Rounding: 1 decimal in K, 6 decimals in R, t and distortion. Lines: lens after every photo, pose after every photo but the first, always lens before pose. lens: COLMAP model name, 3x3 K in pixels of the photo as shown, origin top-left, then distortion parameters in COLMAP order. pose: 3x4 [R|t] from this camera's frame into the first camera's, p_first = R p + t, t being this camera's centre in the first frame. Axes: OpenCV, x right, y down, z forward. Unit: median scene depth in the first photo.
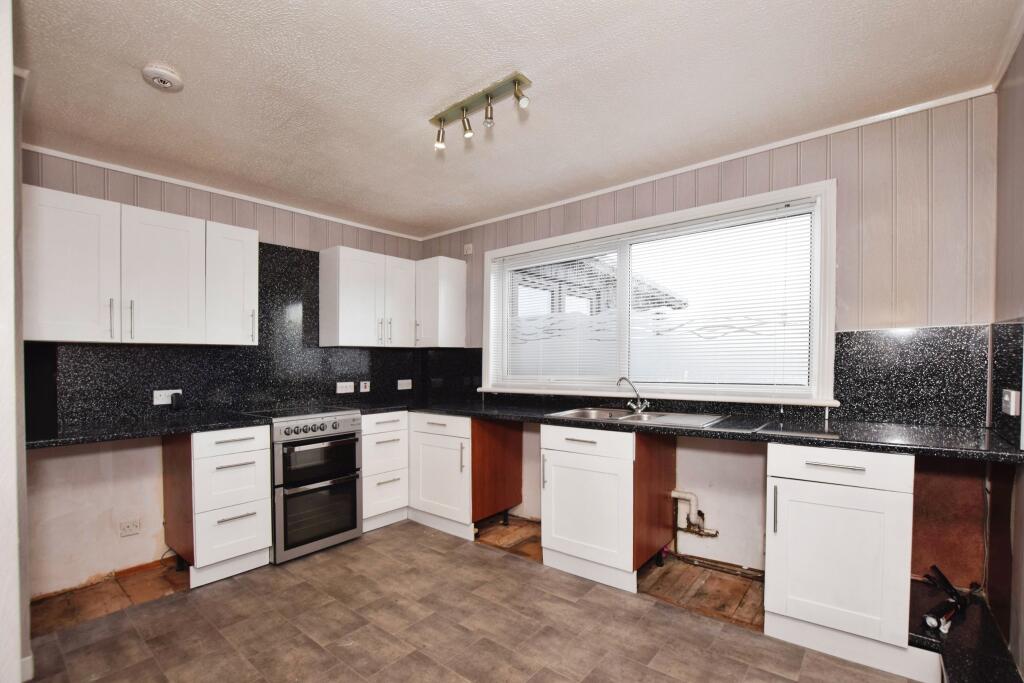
lens RADIAL K [[458.8, 0, 515.7], [0, 458.8, 372.1], [0, 0, 1]] dist [-0.047424, 0.000487]
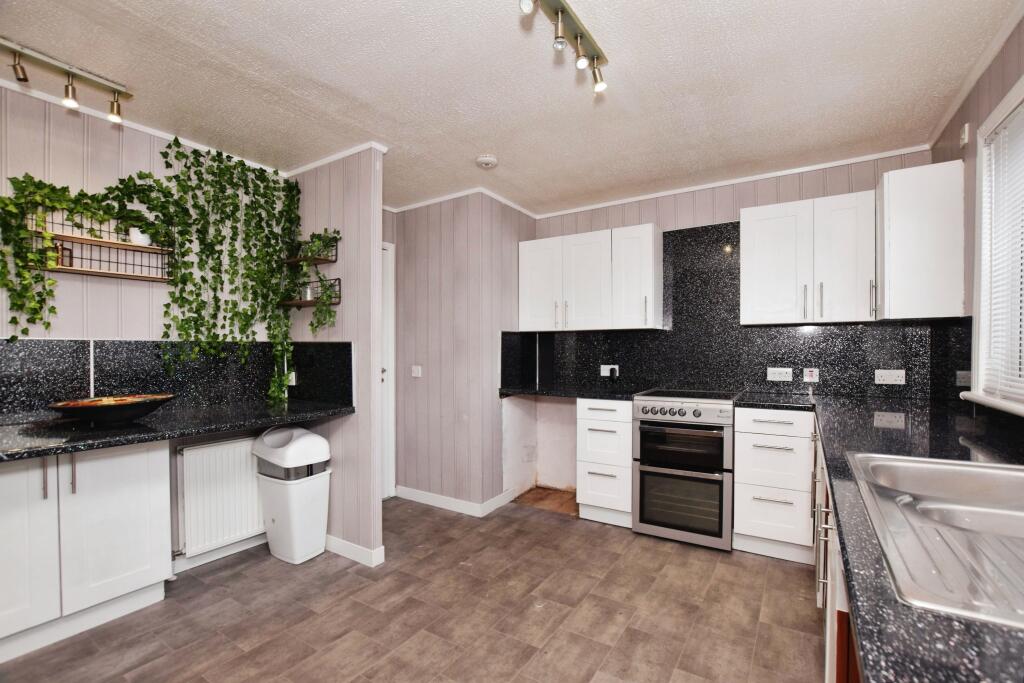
lens RADIAL K [[444.2, 0, 512.0], [0, 444.2, 341.5], [0, 0, 1]] dist [-0.044264, 0.005797]
pose [[0.107818, -0.002666, -0.994167, 0.491965], [-0.018301, 0.999822, -0.004666, -0.017600], [0.994002, 0.018698, 0.107750, 0.595652]]
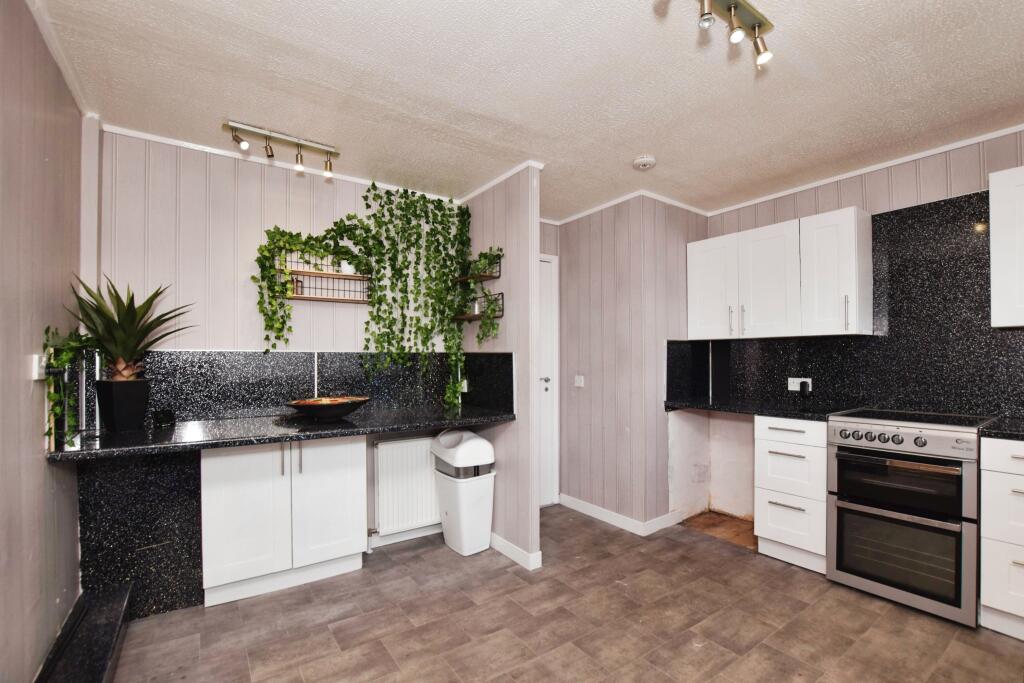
lens RADIAL K [[445.3, 0, 512.8], [0, 445.3, 345.4], [0, 0, 1]] dist [-0.046591, 0.007452]
pose [[-0.280539, -0.012297, -0.959764, 0.479638], [-0.012841, 0.999877, -0.009057, -0.021965], [0.959757, 0.009784, -0.280662, 0.641014]]
